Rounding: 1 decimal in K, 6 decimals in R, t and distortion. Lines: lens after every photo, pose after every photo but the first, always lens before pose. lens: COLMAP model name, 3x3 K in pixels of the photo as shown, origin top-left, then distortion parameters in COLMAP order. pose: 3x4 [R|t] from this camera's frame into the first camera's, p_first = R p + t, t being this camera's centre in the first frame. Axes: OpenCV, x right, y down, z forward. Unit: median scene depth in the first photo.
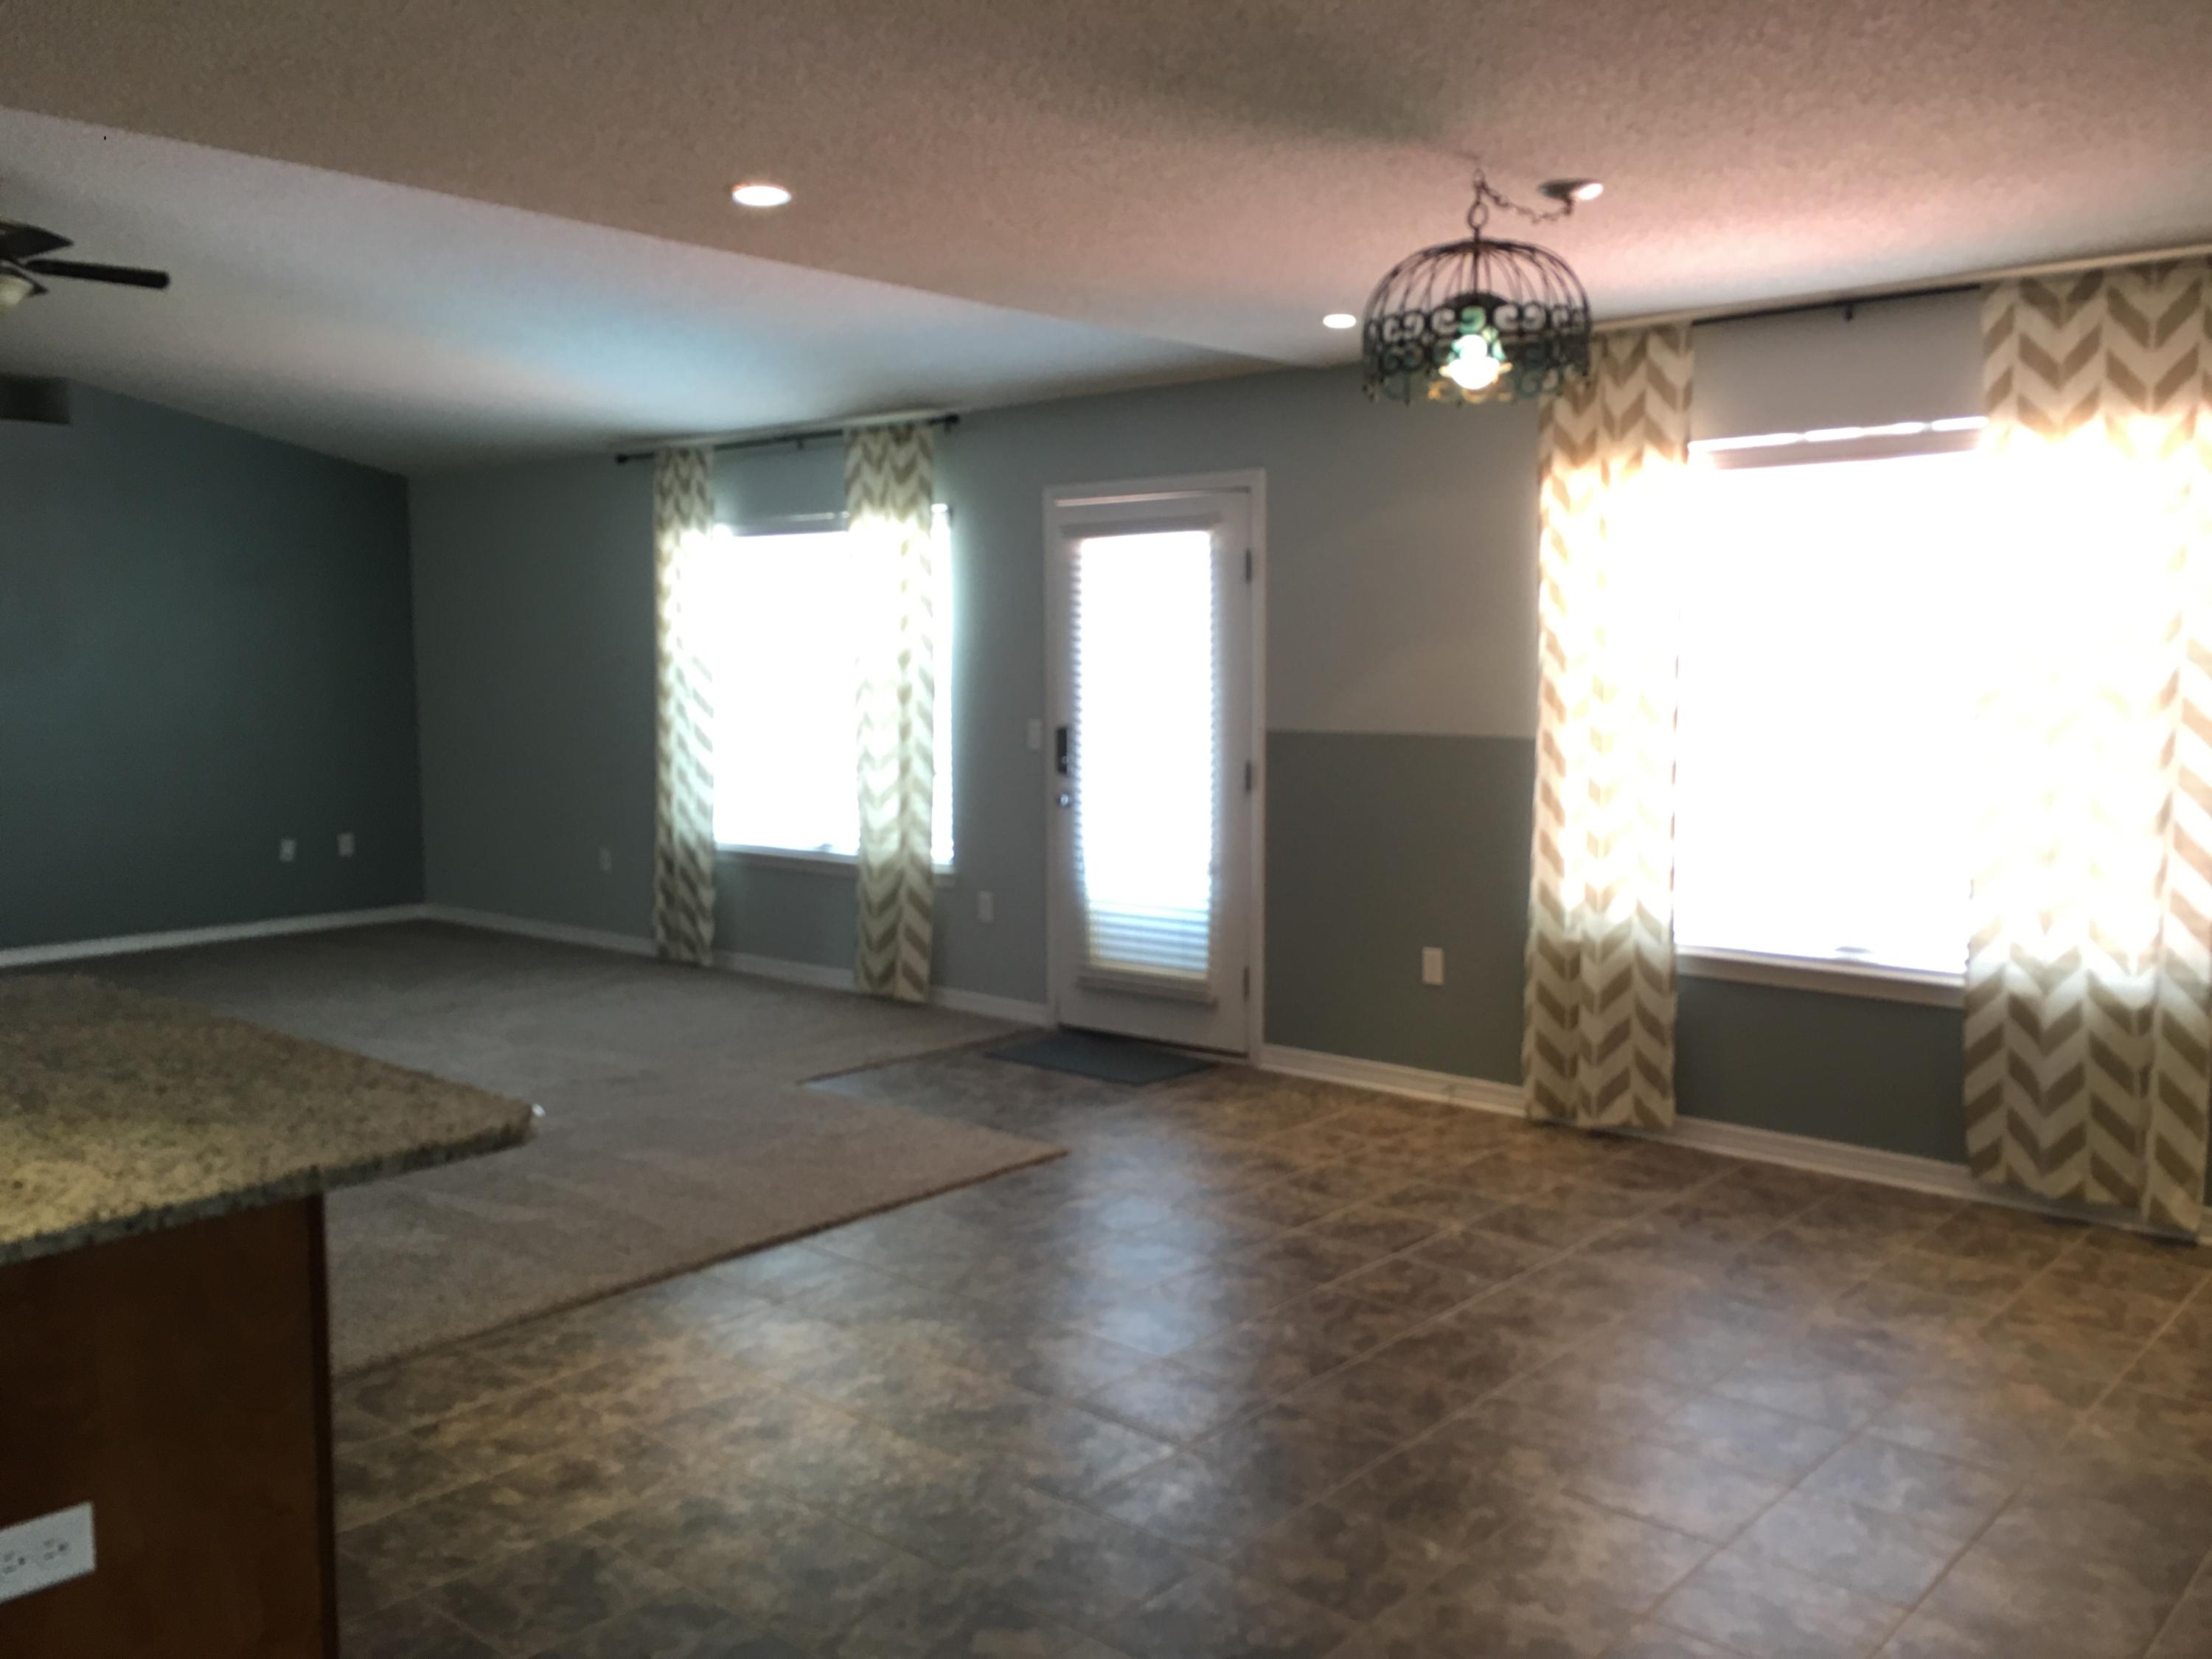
lens RADIAL K [[1877.8, 0, 1118.3], [0, 1877.8, 828.4], [0, 0, 1]] dist [0.077443, -0.101218]
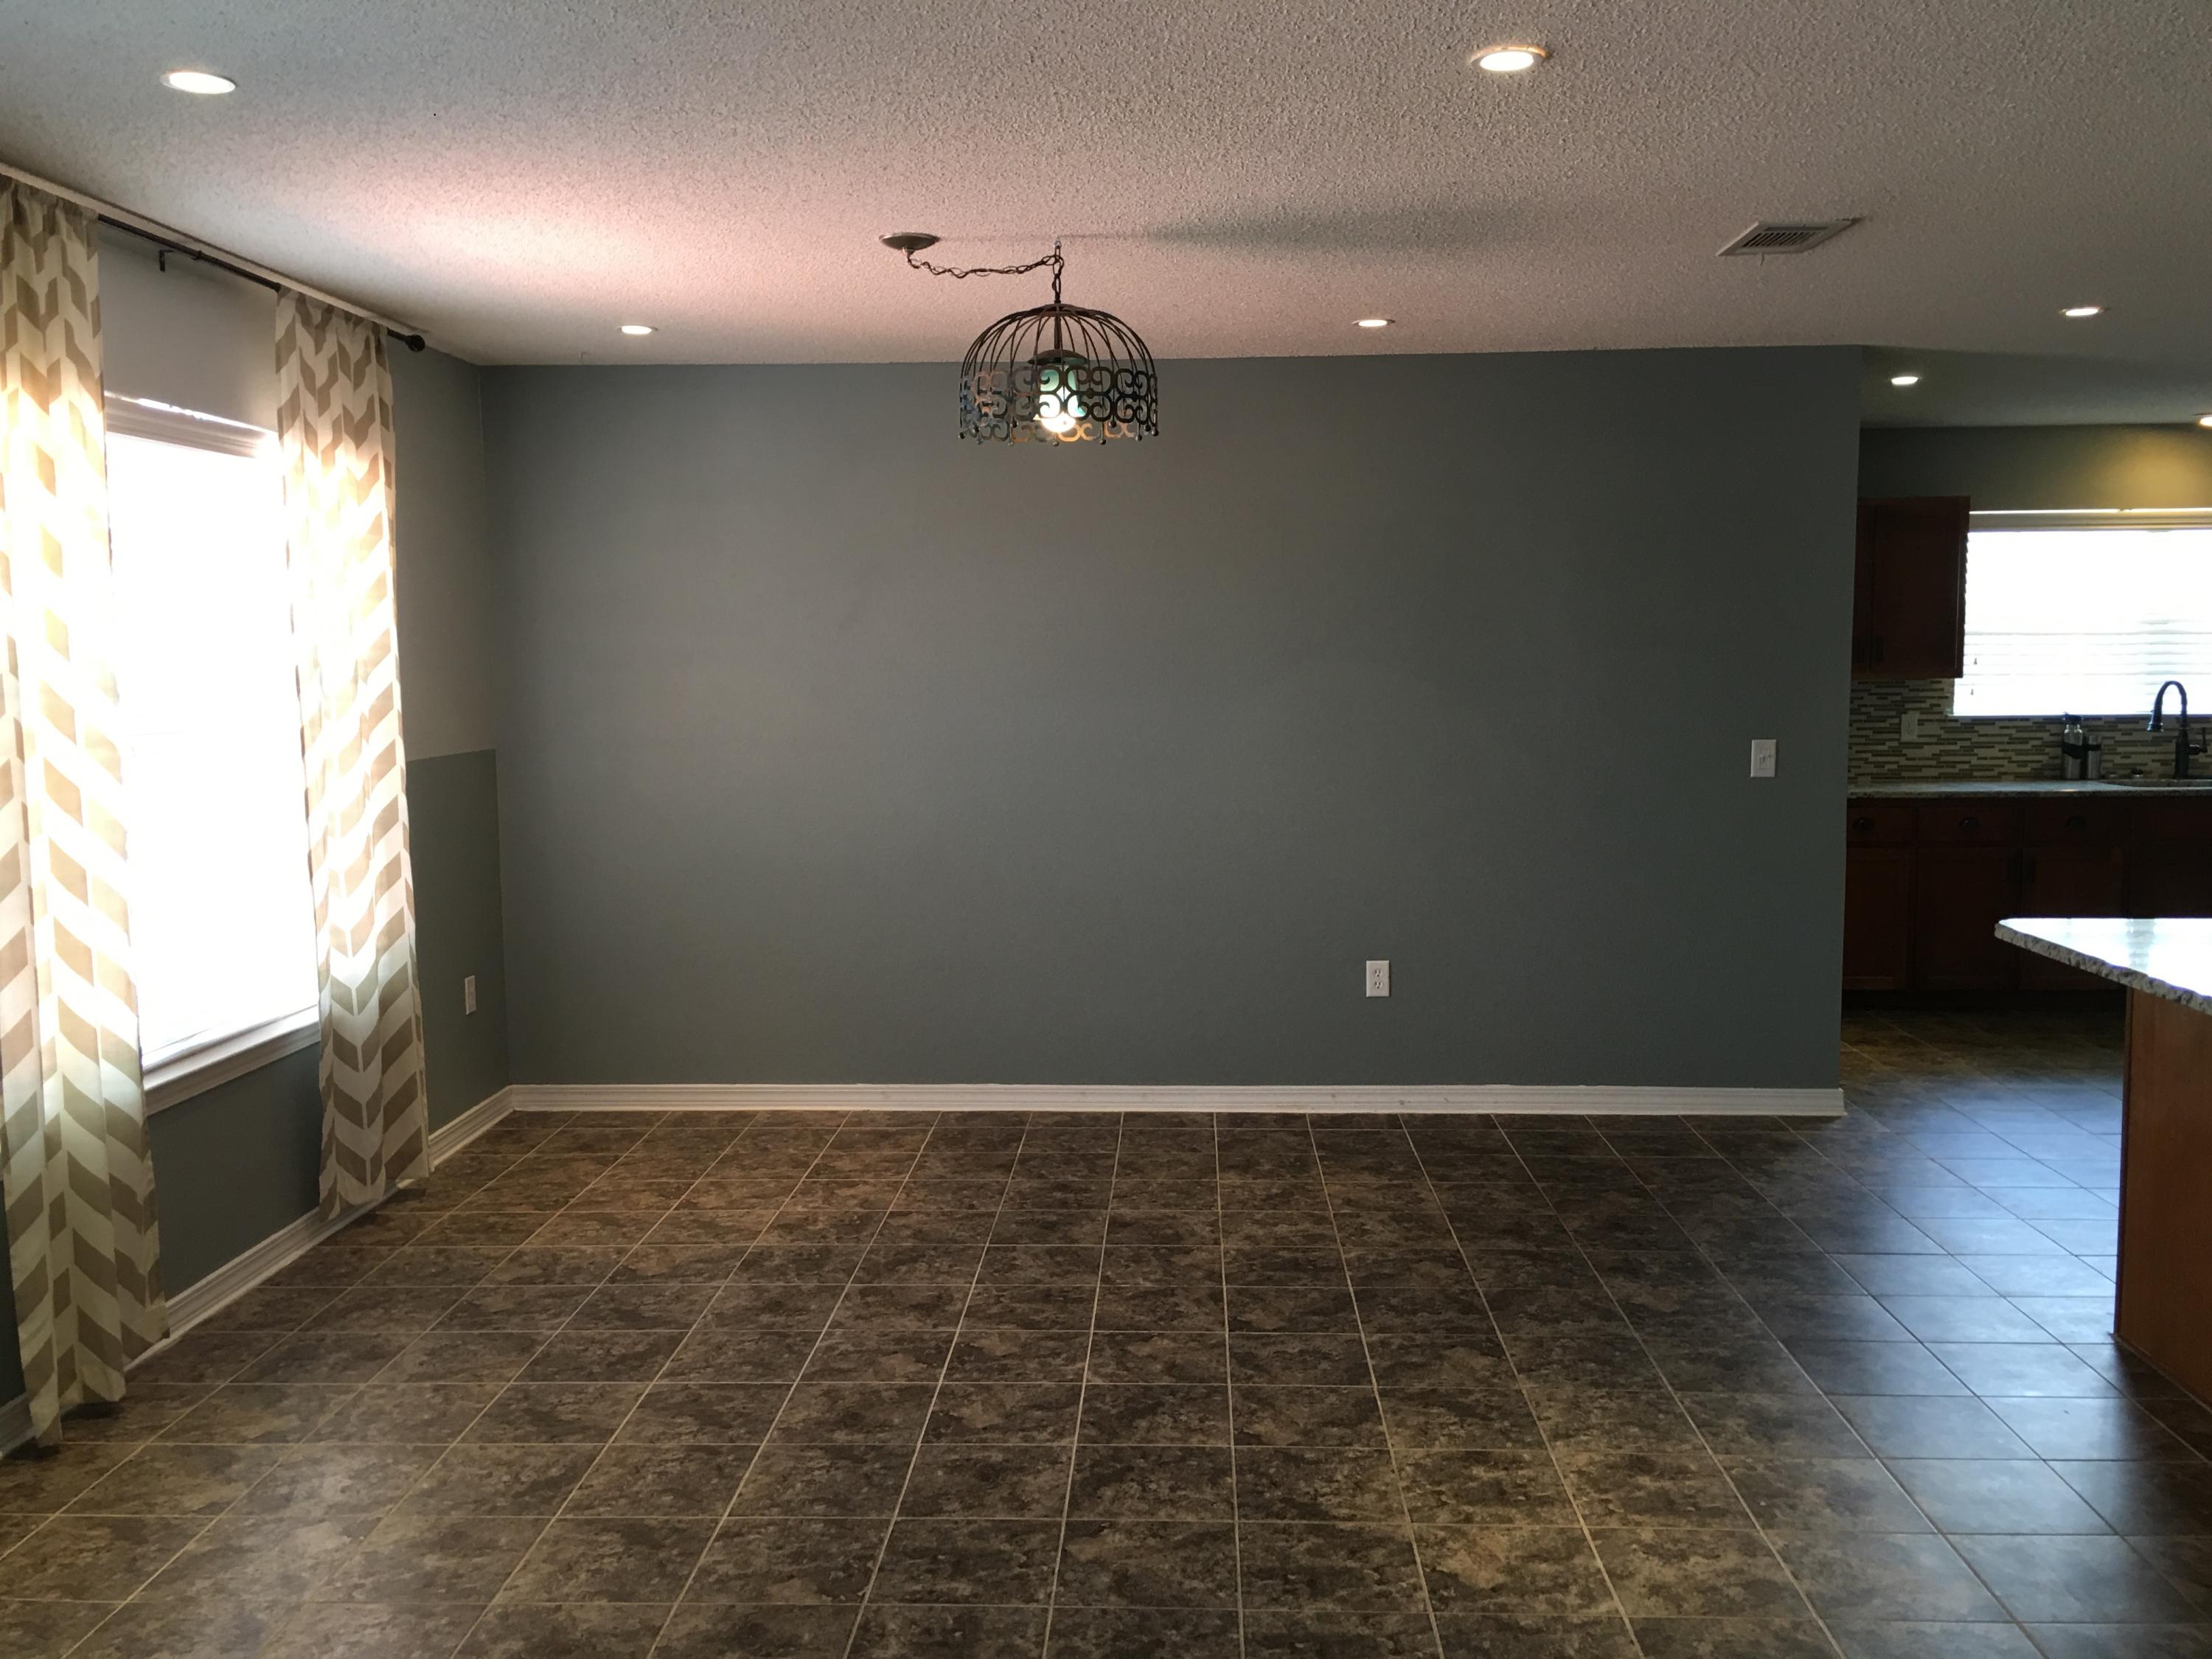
lens RADIAL K [[1877.8, 0, 1114.9], [0, 1877.8, 825.5], [0, 0, 1]] dist [0.077443, -0.101218]
pose [[-0.630079, -0.062904, 0.773979, -0.411375], [0.084316, 0.985279, 0.148717, -0.094343], [-0.771940, 0.158962, -0.615499, 0.965420]]
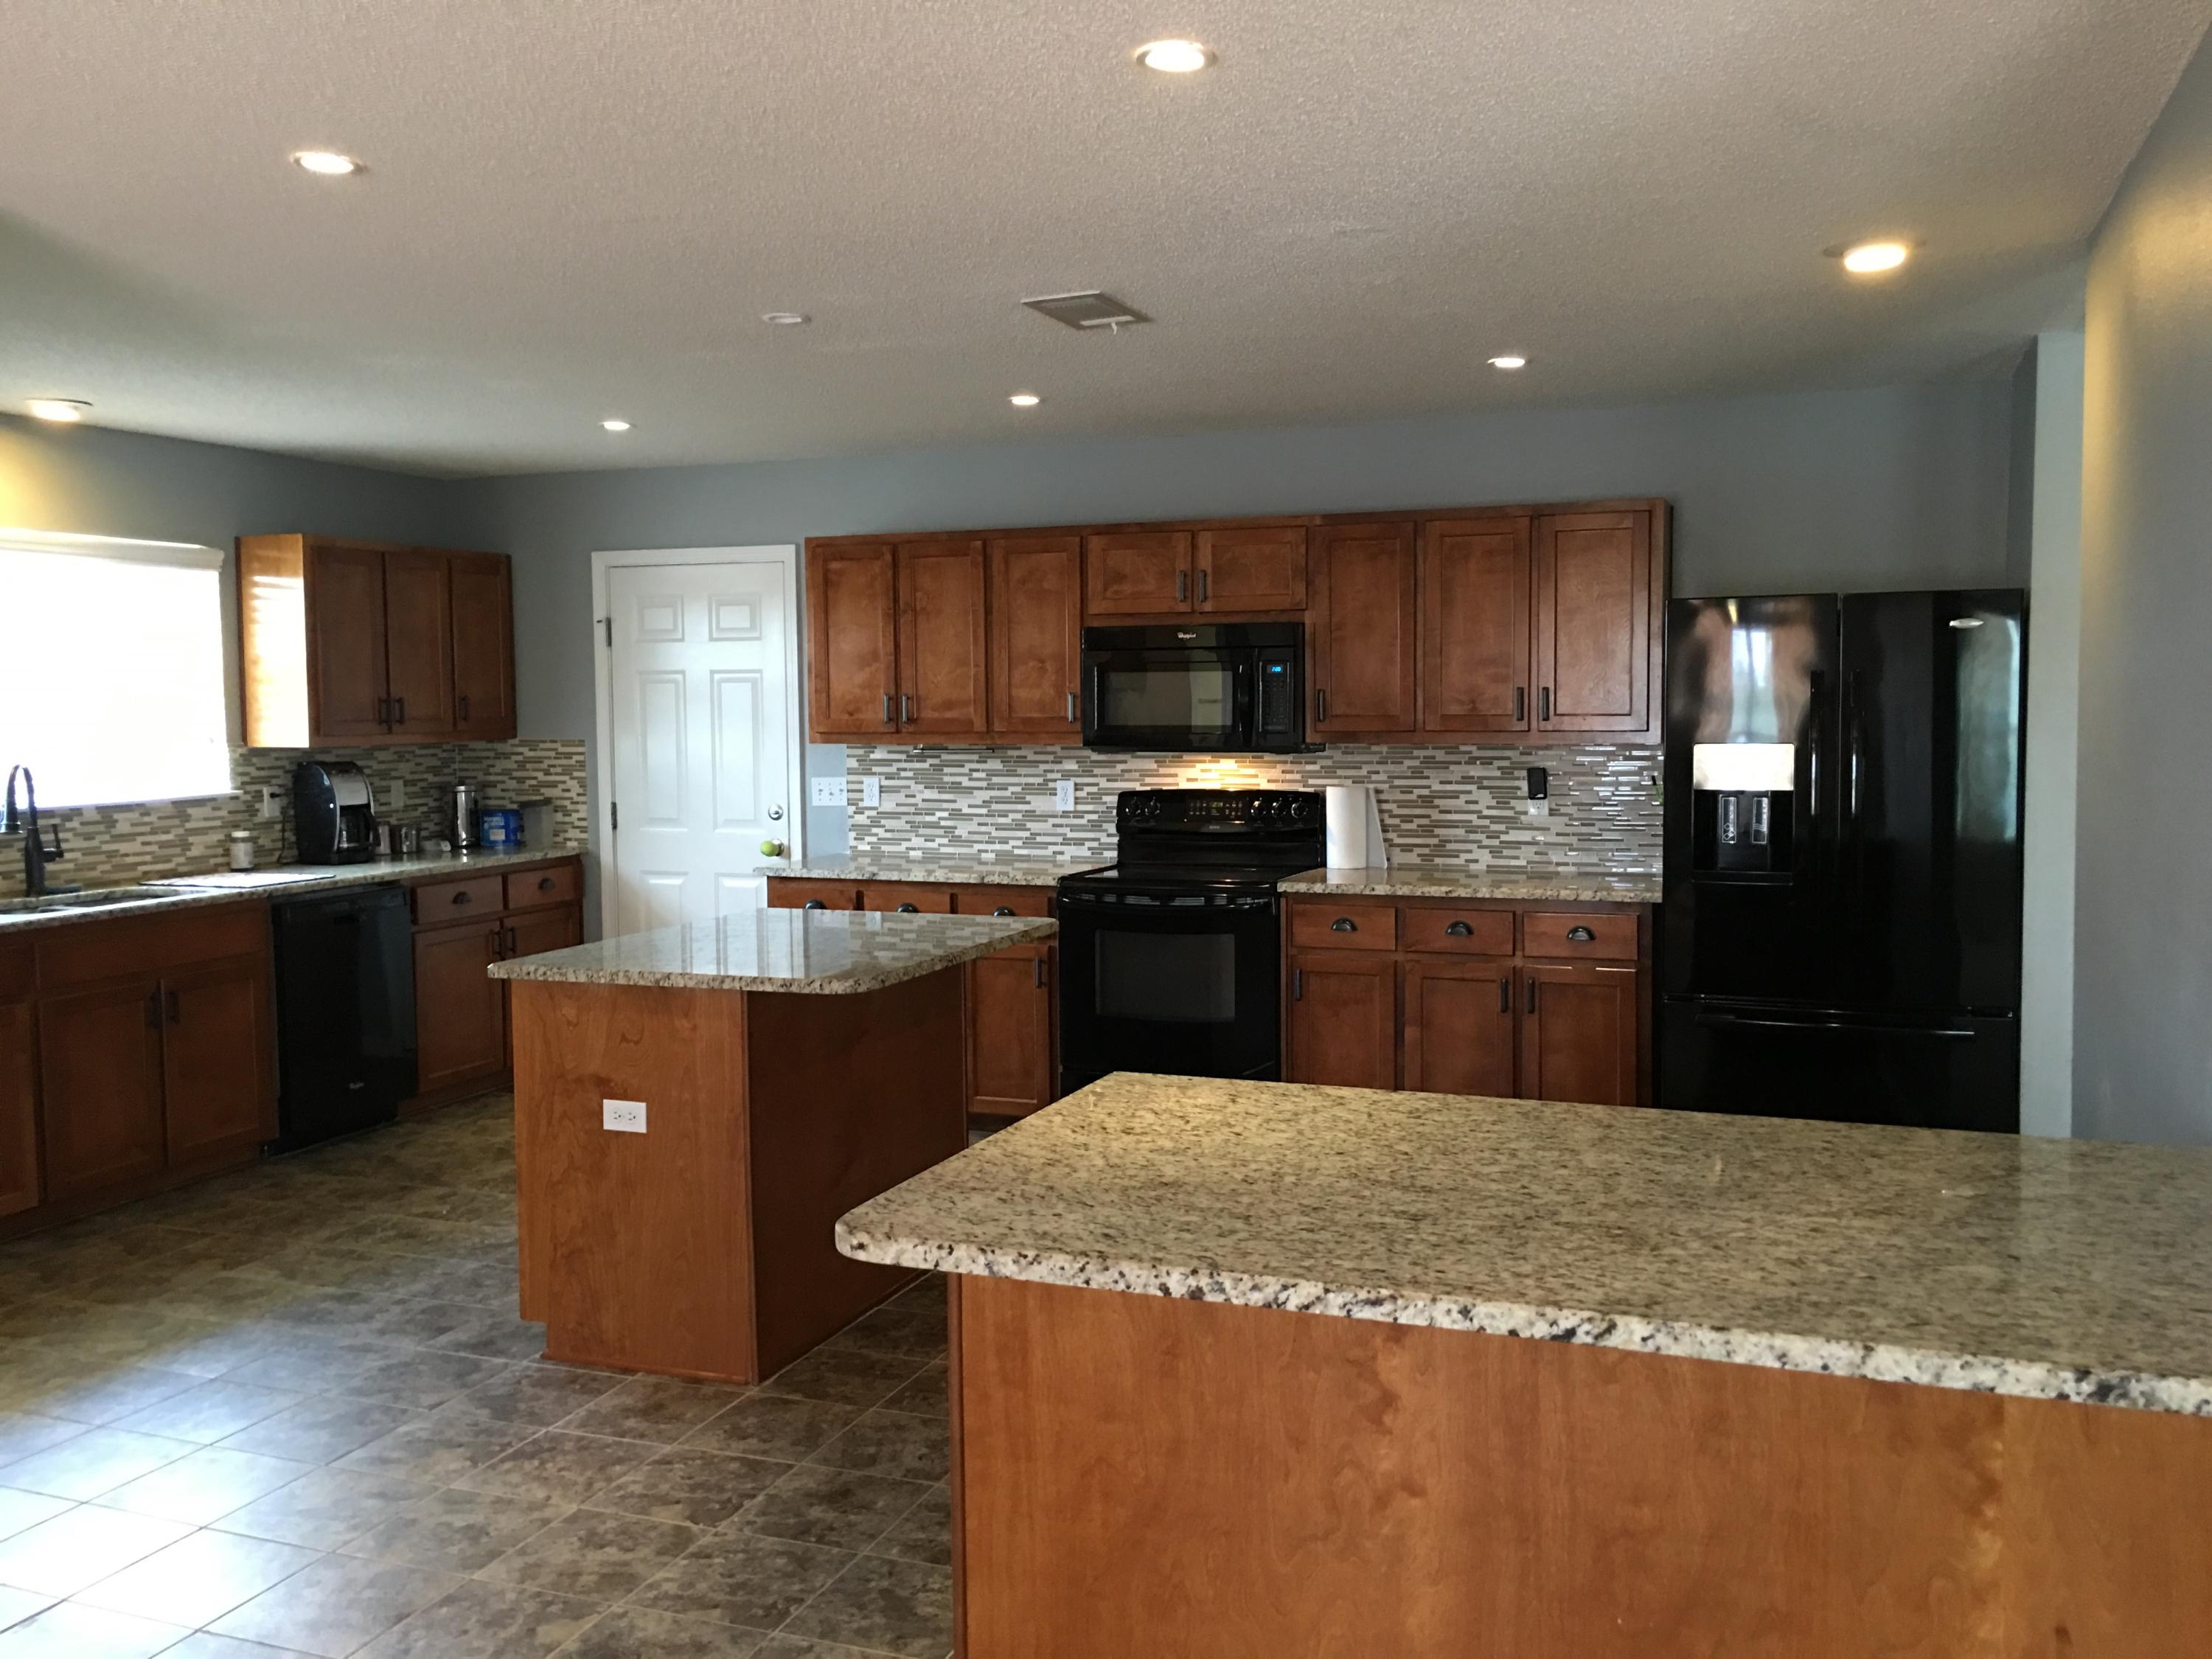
lens RADIAL K [[1877.8, 0, 1091.4], [0, 1877.8, 825.4], [0, 0, 1]] dist [0.077443, -0.101218]
pose [[-0.939870, 0.036578, -0.339568, -0.053559], [-0.019483, 0.986887, 0.160232, -0.070117], [0.340976, 0.157213, -0.926833, 0.671689]]
